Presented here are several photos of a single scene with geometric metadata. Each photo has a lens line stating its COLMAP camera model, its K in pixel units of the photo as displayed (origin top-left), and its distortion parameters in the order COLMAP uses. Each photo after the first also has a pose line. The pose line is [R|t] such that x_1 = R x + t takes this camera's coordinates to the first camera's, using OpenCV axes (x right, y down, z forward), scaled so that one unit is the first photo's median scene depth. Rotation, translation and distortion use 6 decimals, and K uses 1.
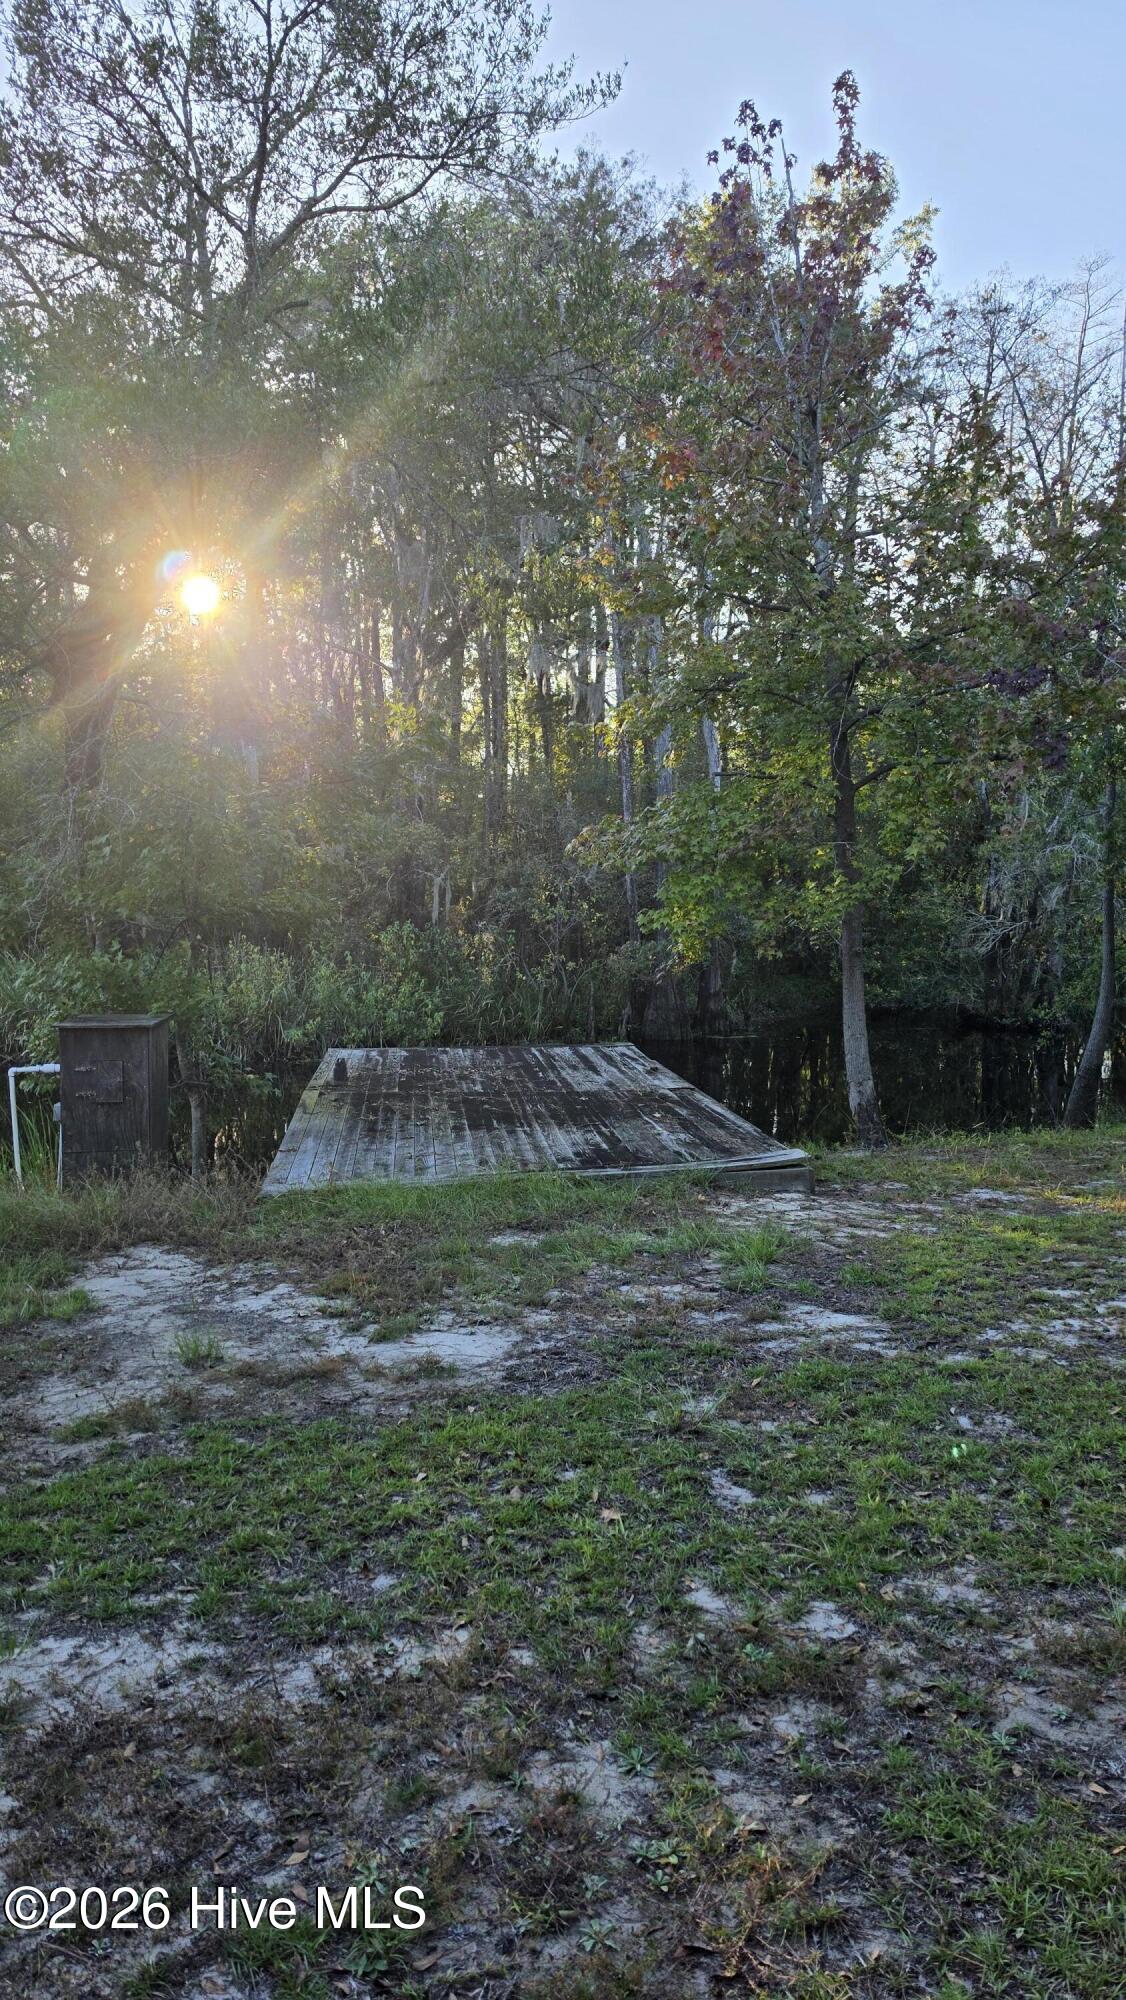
lens RADIAL K [[1249.6, 0, 573.8], [0, 1249.6, 998.9], [0, 0, 1]] dist [0.046481, -0.005386]
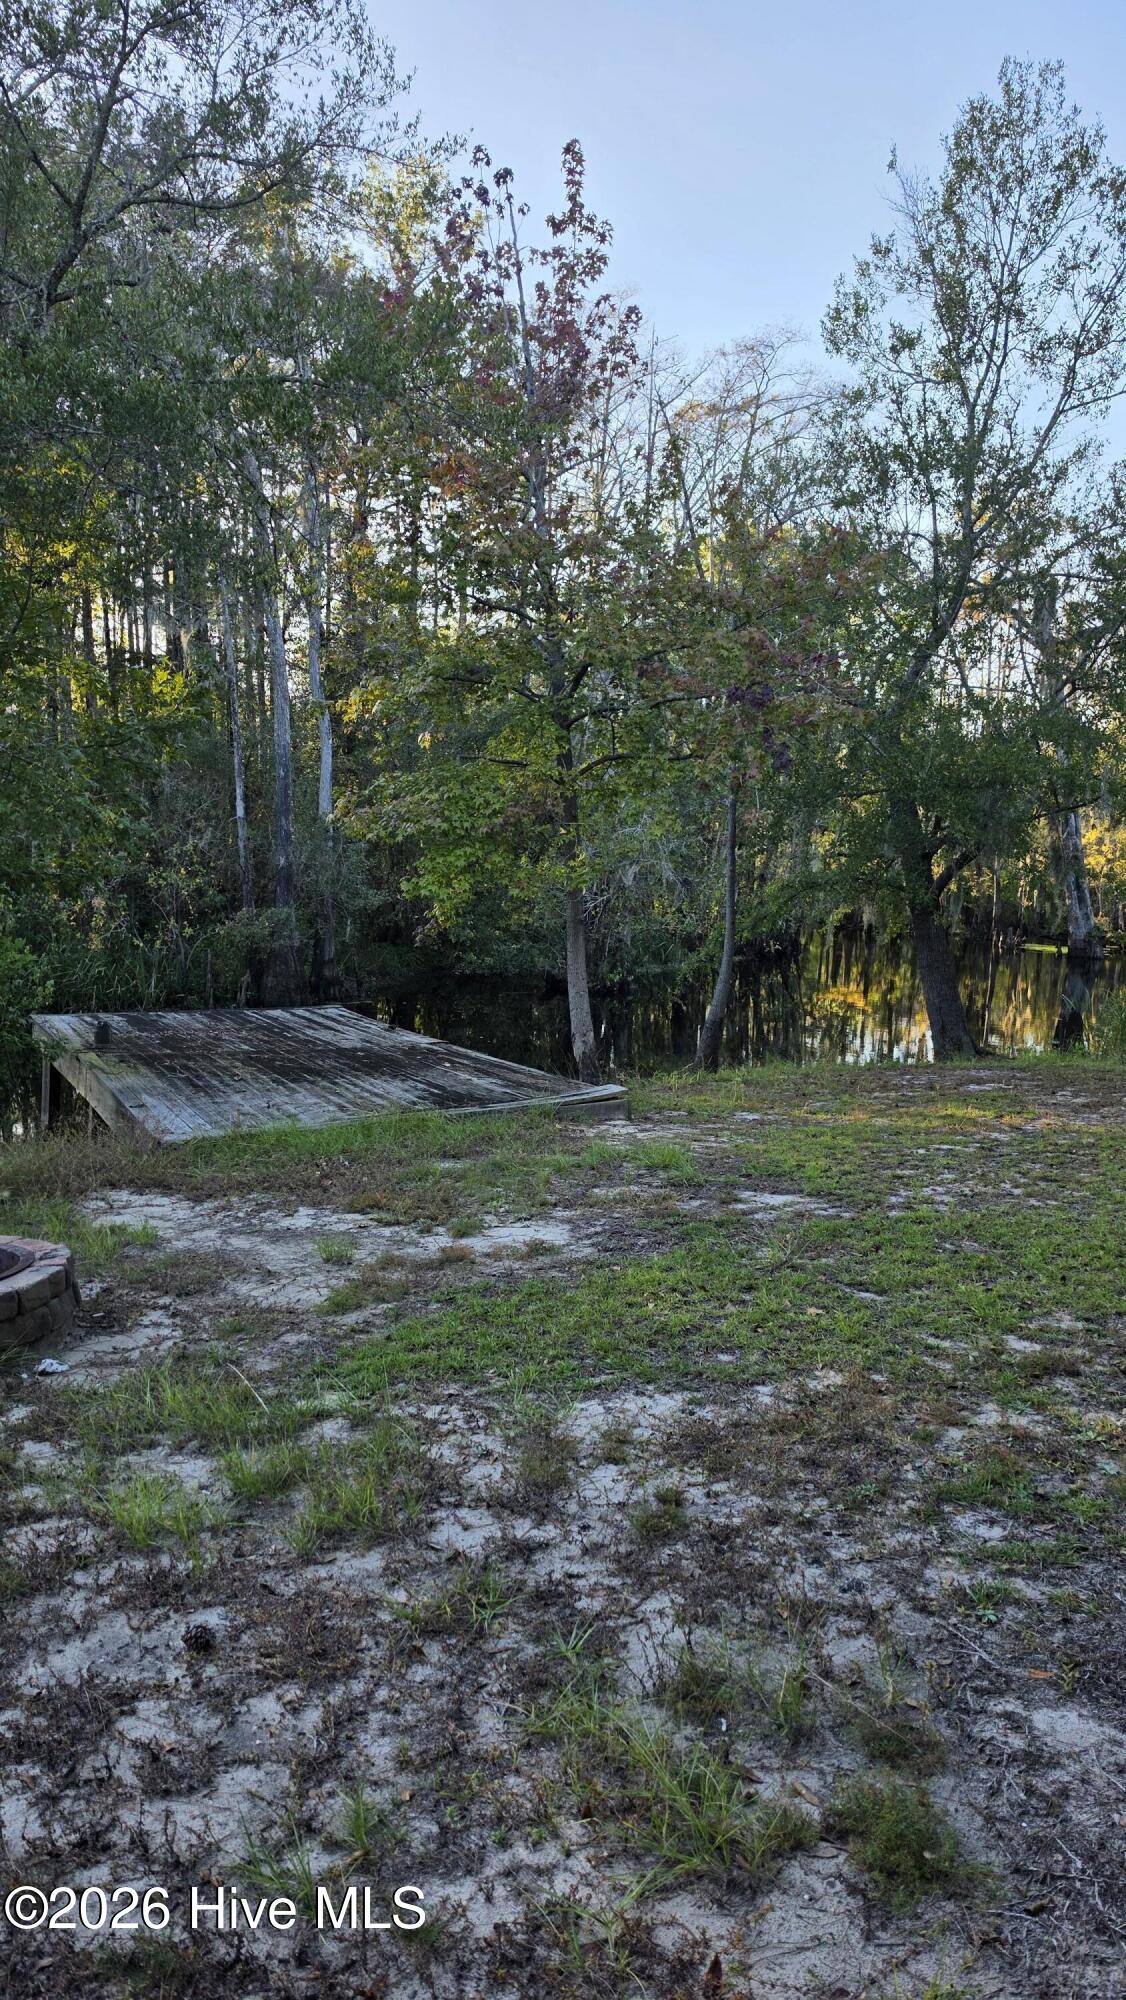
lens RADIAL K [[1249.6, 0, 541.1], [0, 1249.6, 975.0], [0, 0, 1]] dist [0.046481, -0.005386]
pose [[0.947590, -0.005410, 0.319442, -0.175690], [0.003531, 0.999973, 0.006460, 0.005896], [-0.319468, -0.004993, 0.947584, -0.059357]]
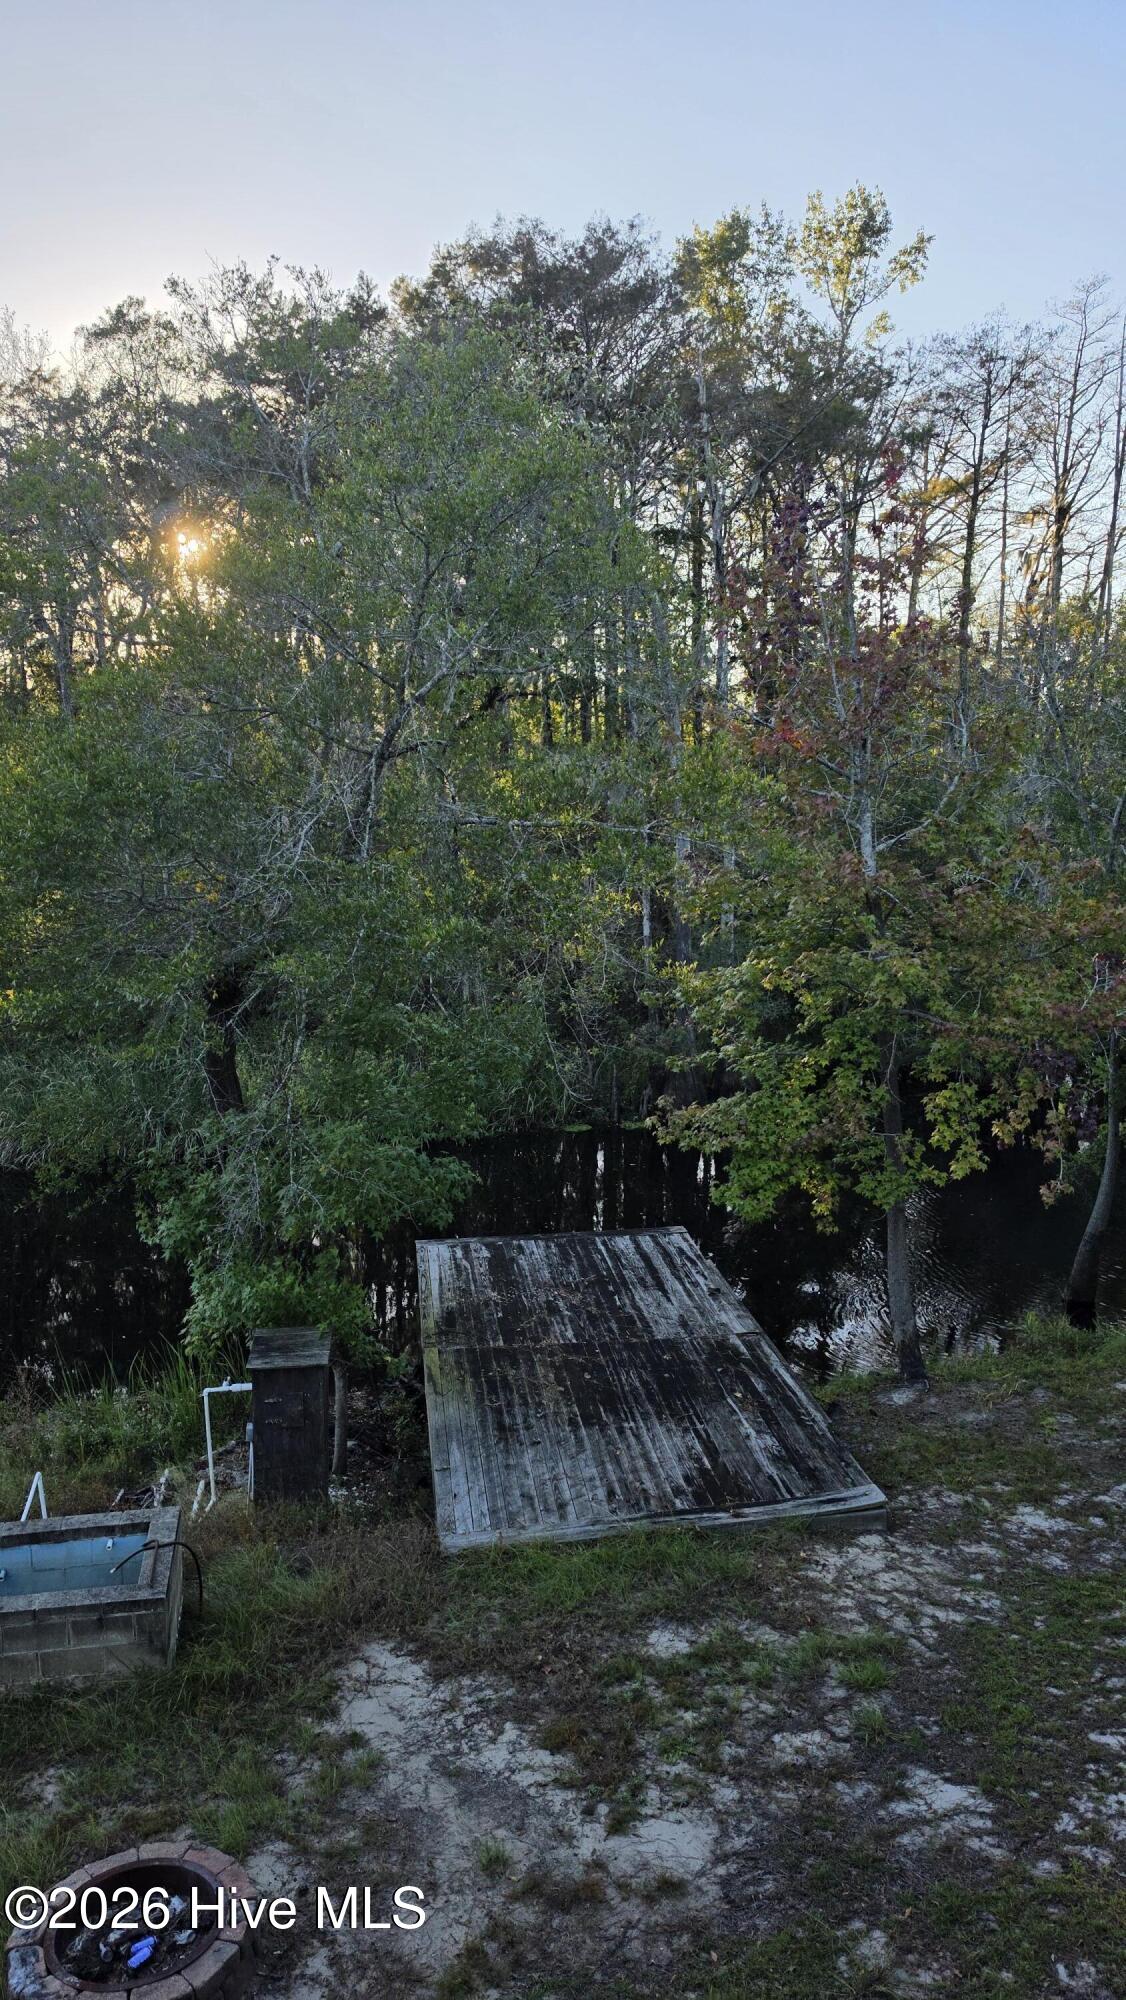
lens RADIAL K [[1249.6, 0, 560.6], [0, 1249.6, 984.6], [0, 0, 1]] dist [0.046481, -0.005386]
pose [[0.999958, -0.004807, -0.007844, -0.074911], [0.004743, 0.999954, -0.008277, -0.238884], [0.007884, 0.008240, 0.999935, -0.144788]]
